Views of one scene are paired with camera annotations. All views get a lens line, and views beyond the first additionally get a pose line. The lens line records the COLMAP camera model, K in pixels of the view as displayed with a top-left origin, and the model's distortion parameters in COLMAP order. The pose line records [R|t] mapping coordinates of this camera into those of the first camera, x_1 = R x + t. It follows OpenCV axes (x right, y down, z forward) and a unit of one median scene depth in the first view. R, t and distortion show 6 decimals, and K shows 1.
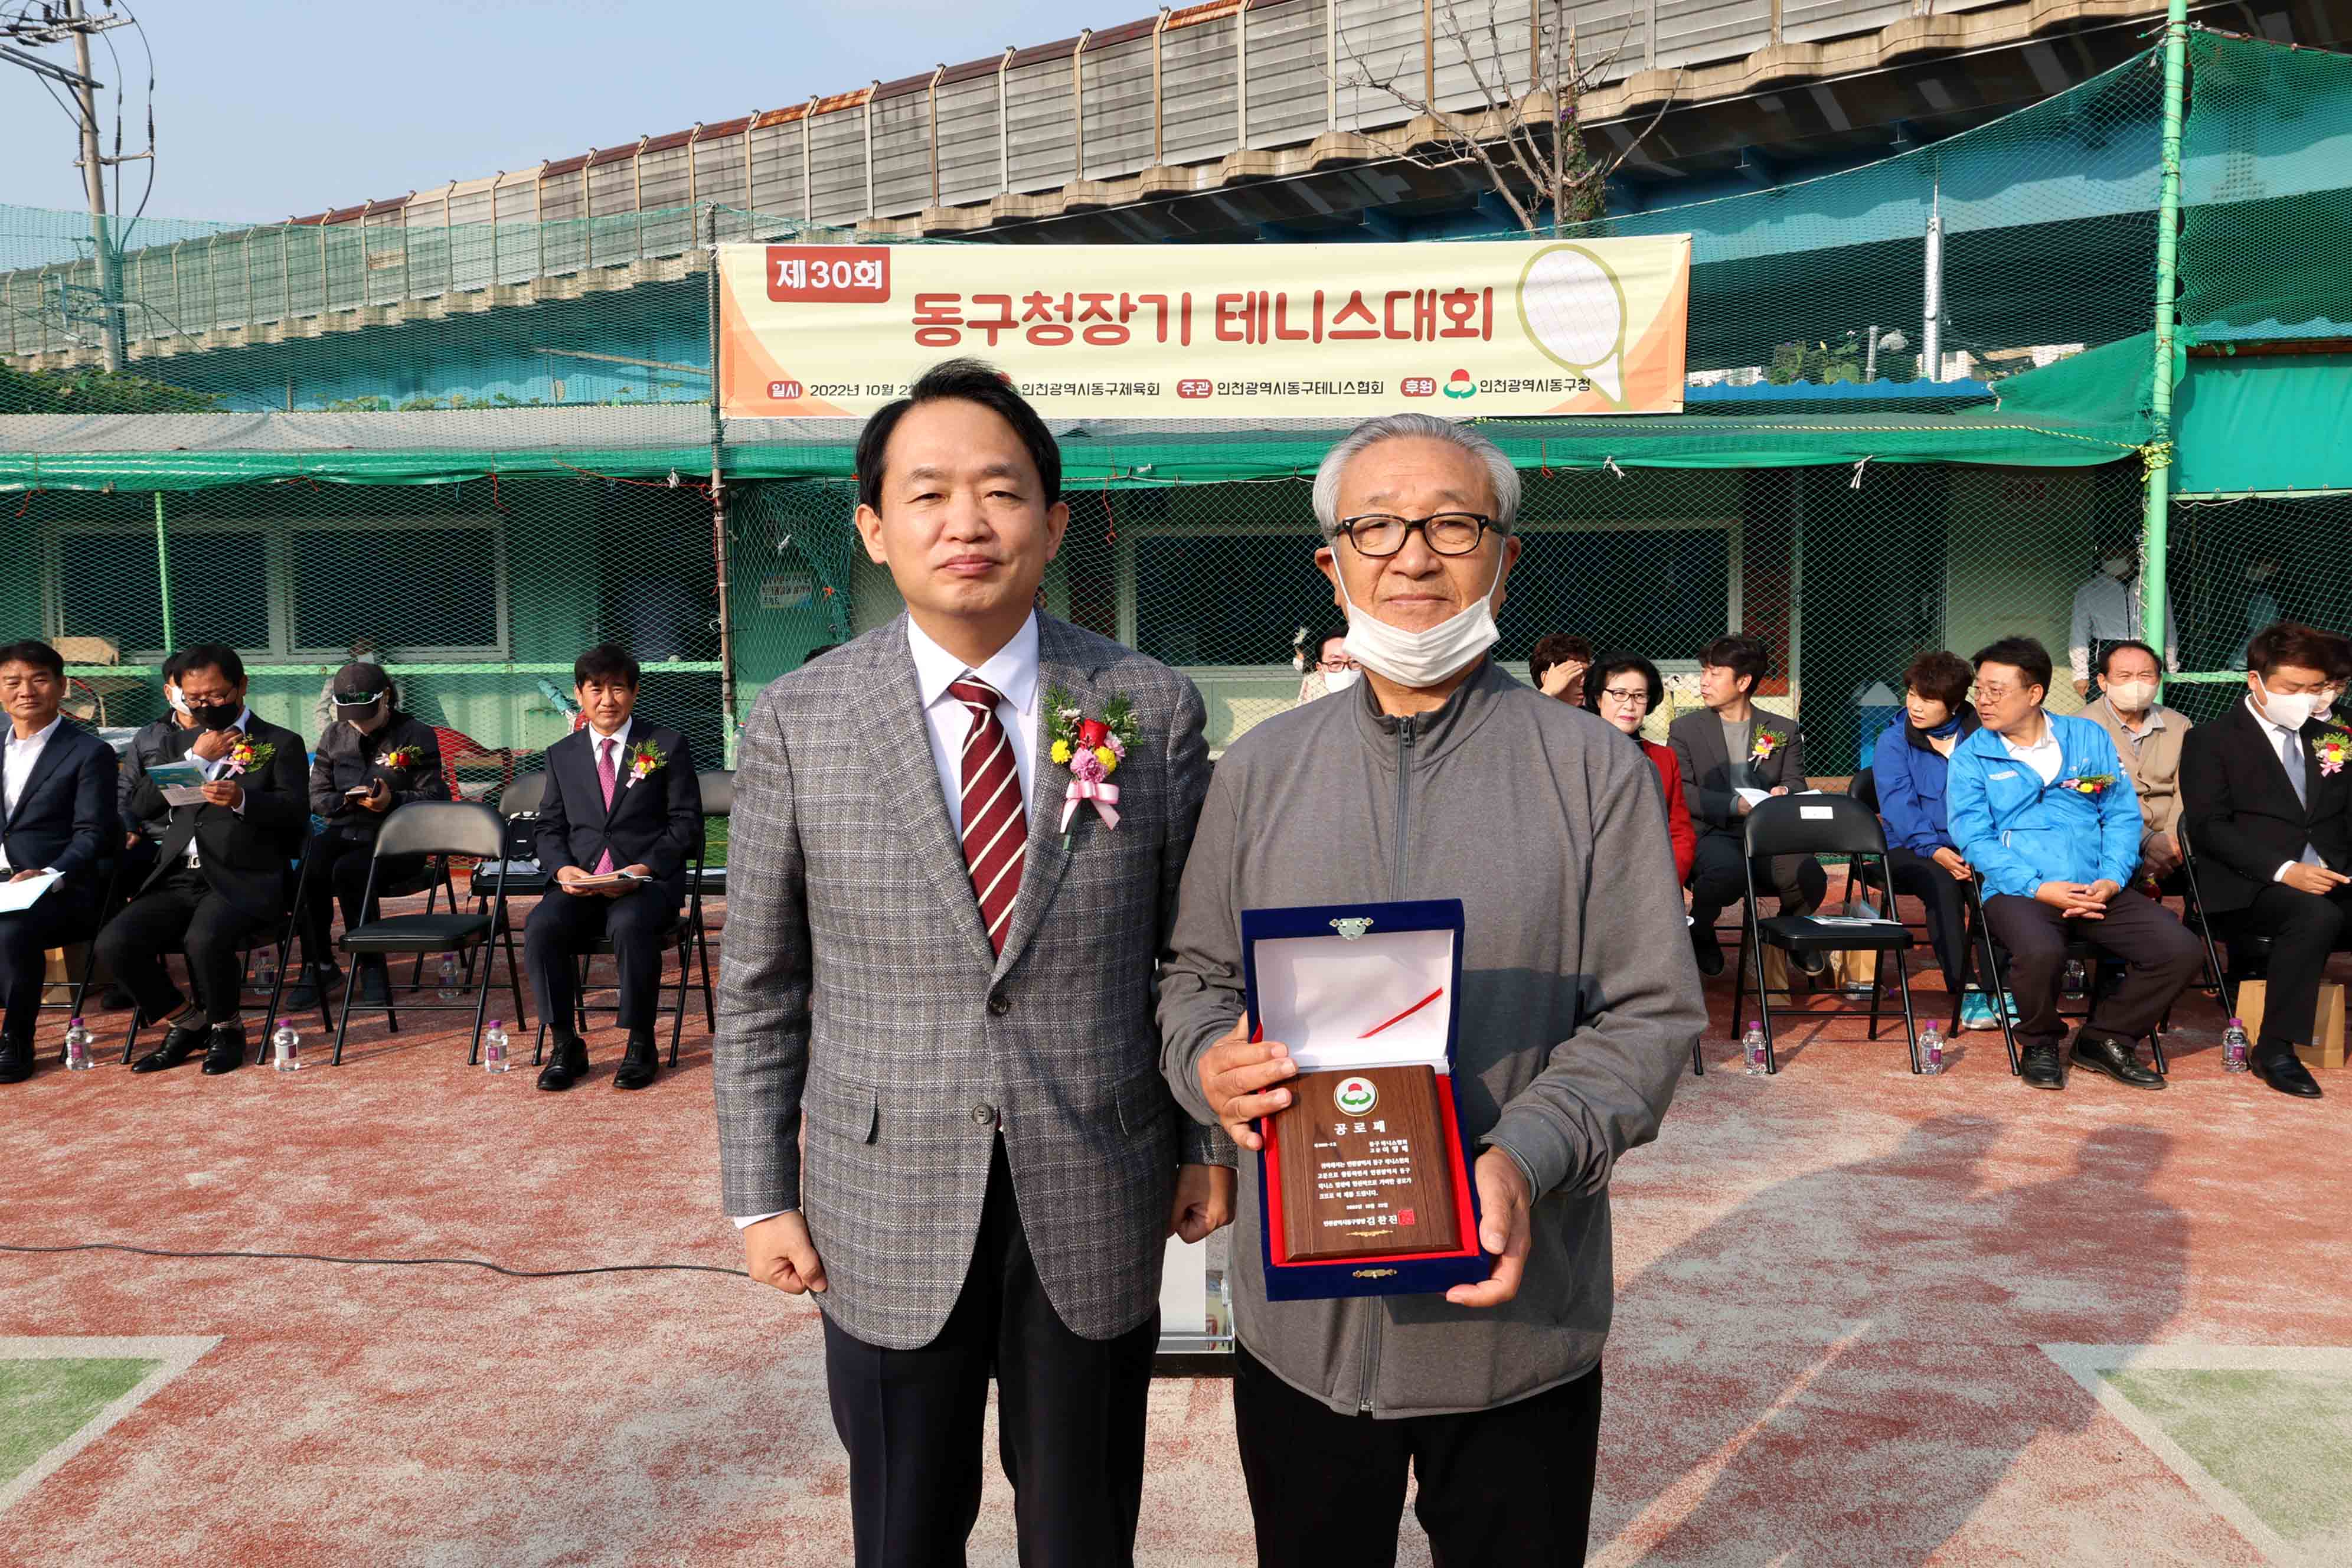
lens RADIAL K [[1679.7, 0, 1171.5], [0, 1679.7, 680.6], [0, 0, 1]] dist [-0.000979, 0.030216]
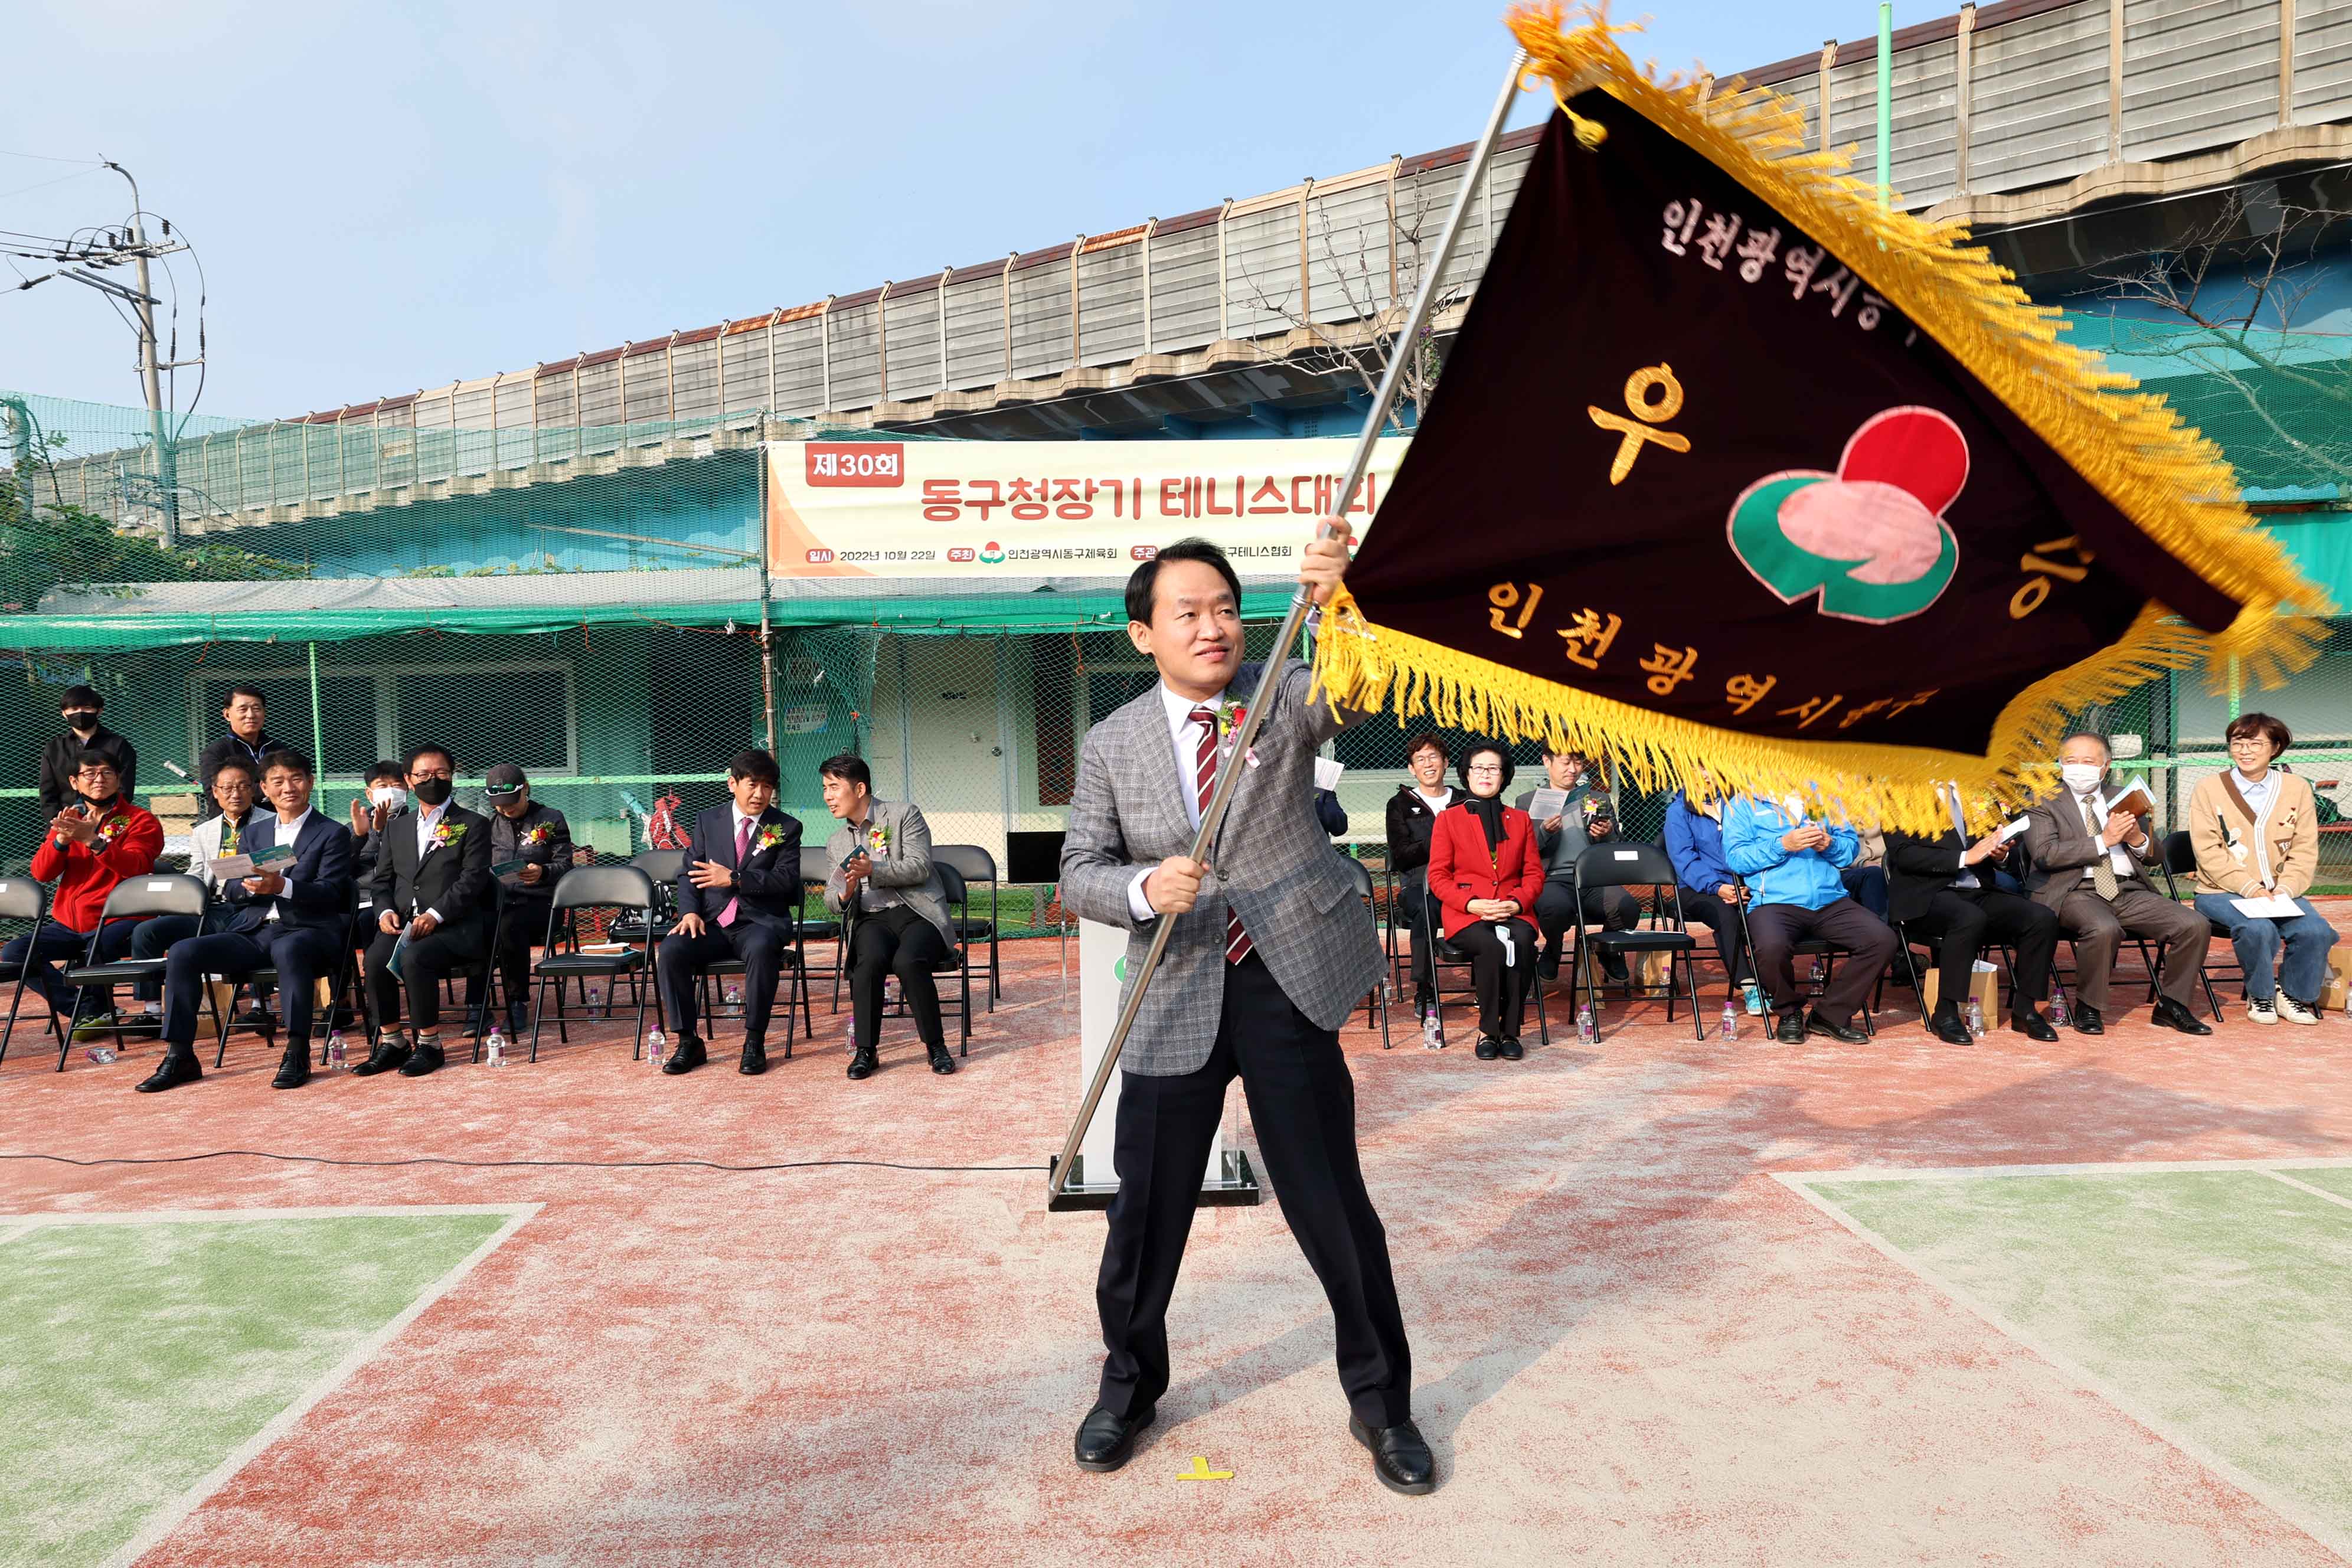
lens RADIAL K [[1509.7, 0, 1135.9], [0, 1509.7, 779.5], [0, 0, 1]] dist [-0.005753, 0.018579]
pose [[0.998972, -0.013126, 0.043384, -0.044429], [0.014243, 0.999572, -0.025541, 0.027231], [-0.043030, 0.026133, 0.998732, -0.138932]]
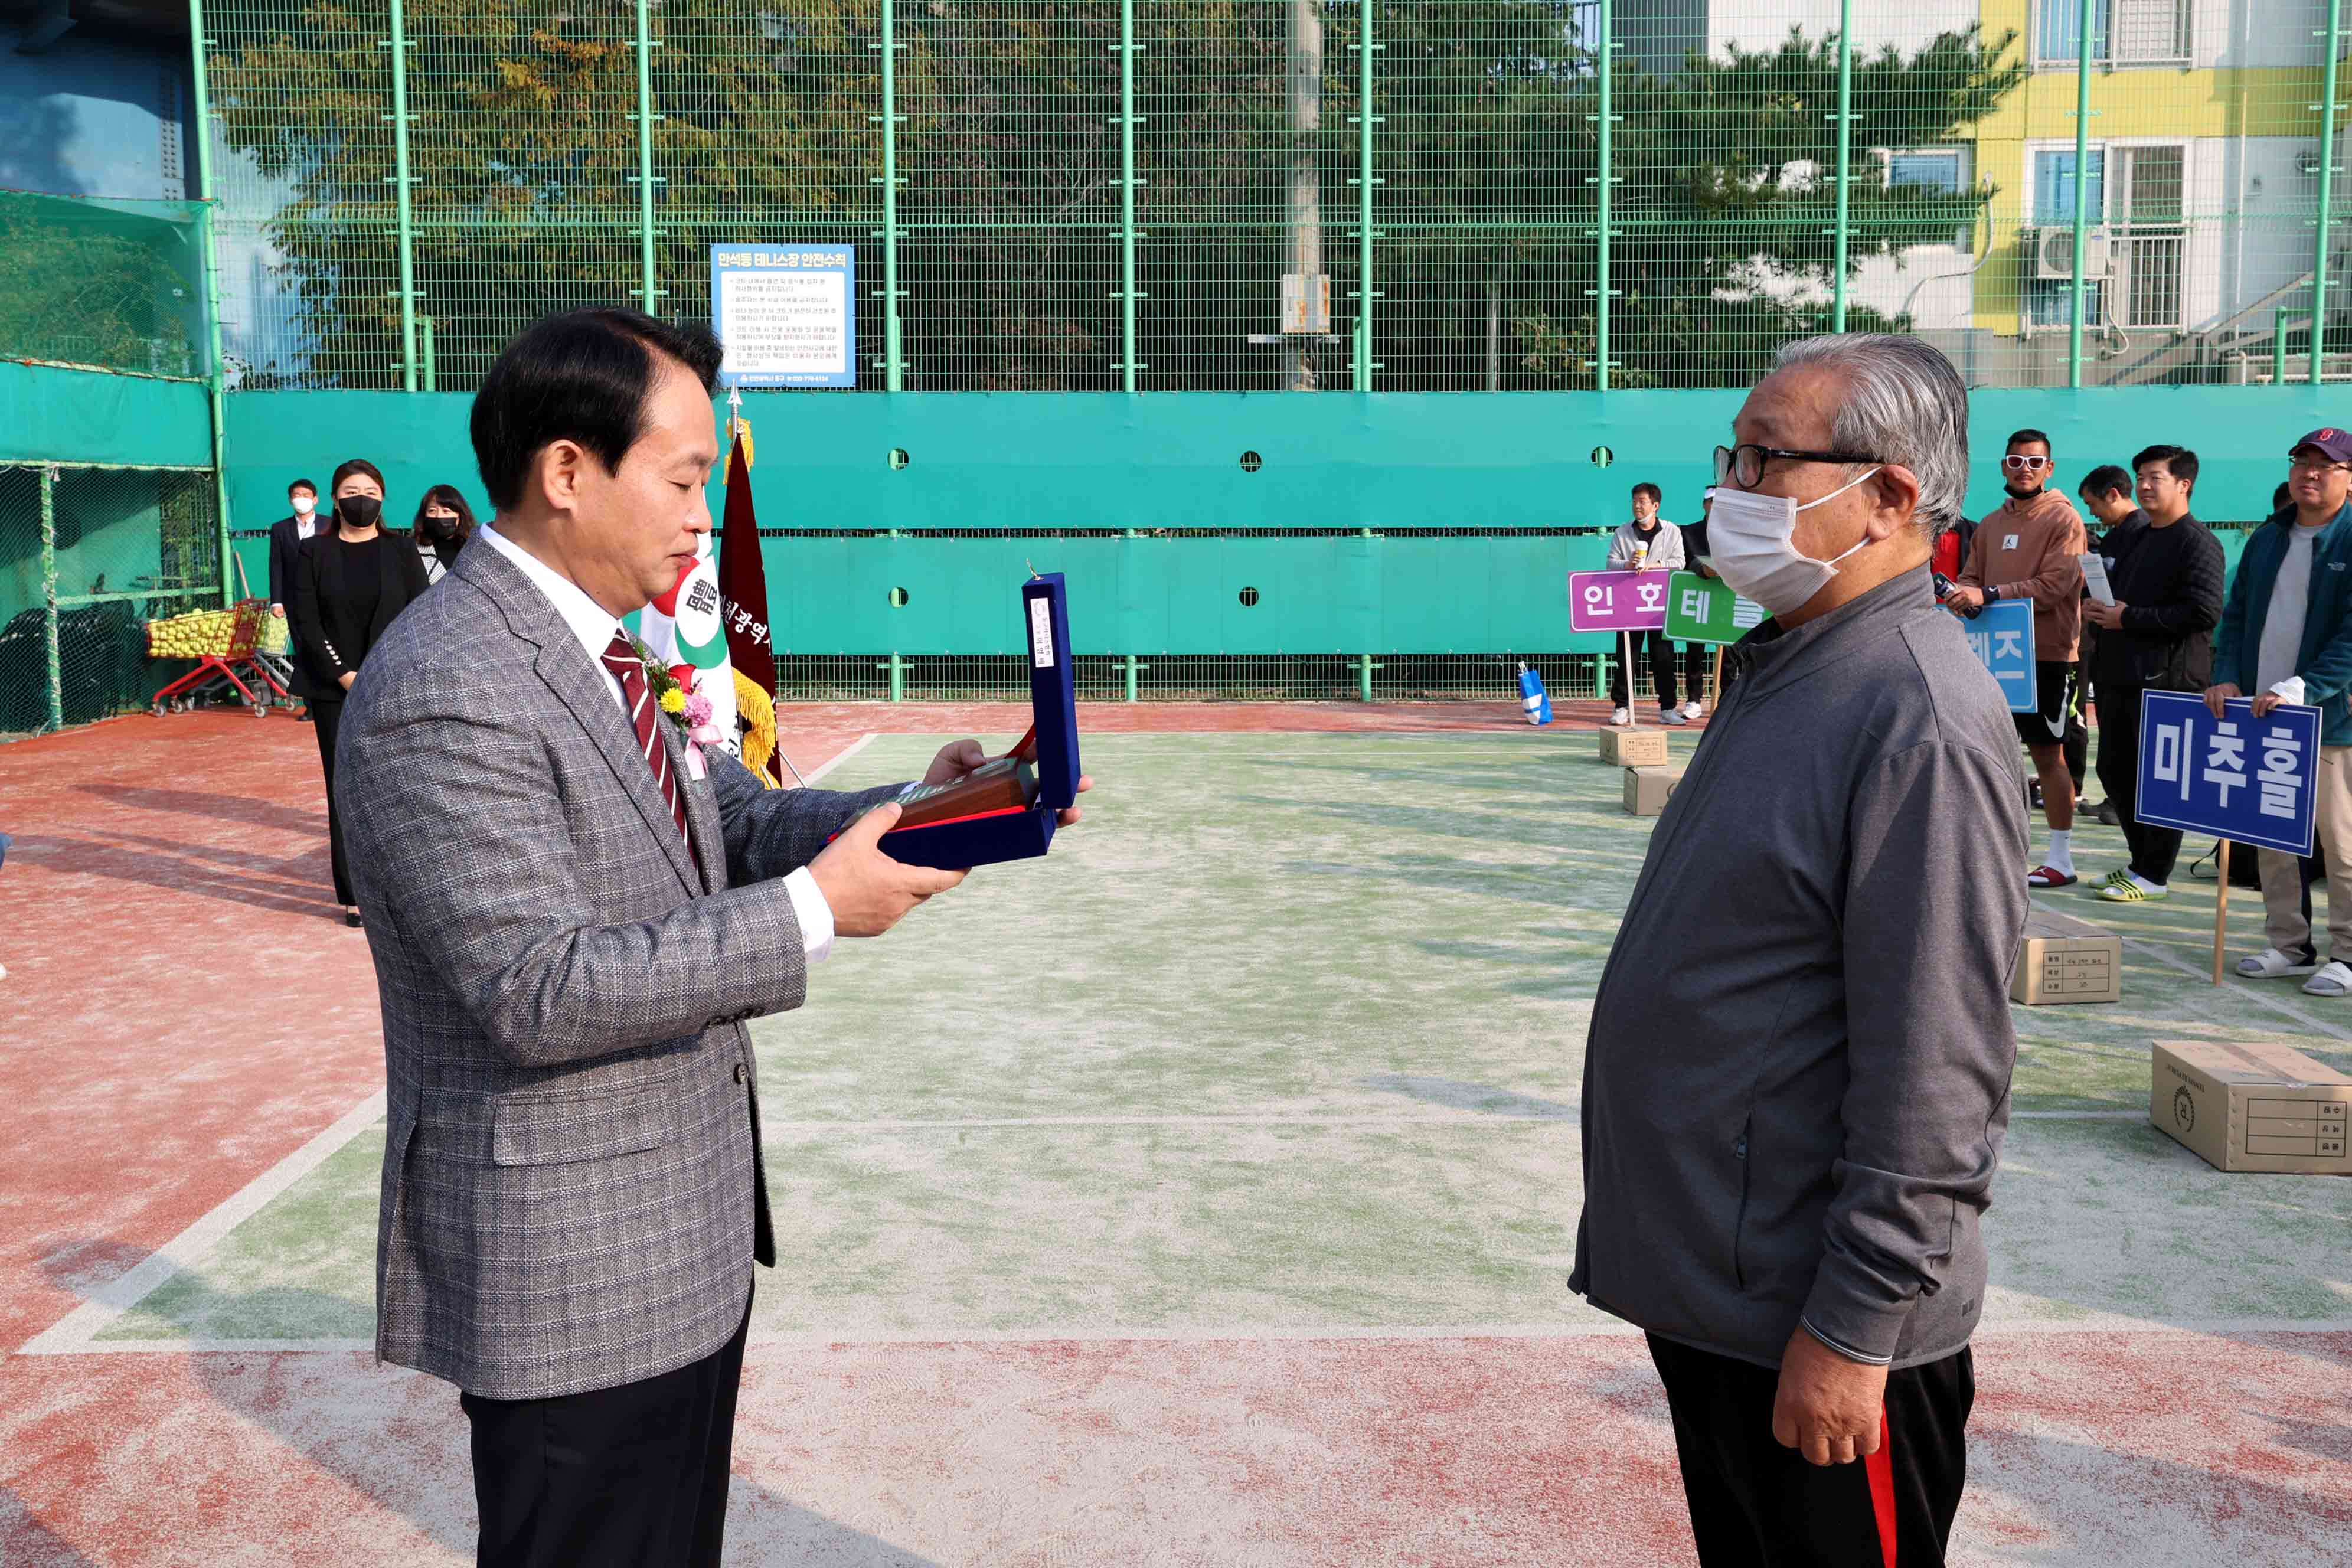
lens RADIAL K [[2156.1, 0, 1173.4], [0, 2156.1, 694.4], [0, 0, 1]] dist [0.013712, 0.022321]
pose [[-0.053310, -0.069371, 0.996166, -0.272628], [0.064643, 0.995252, 0.072766, -0.002311], [-0.996484, 0.068274, -0.048573, 0.176076]]
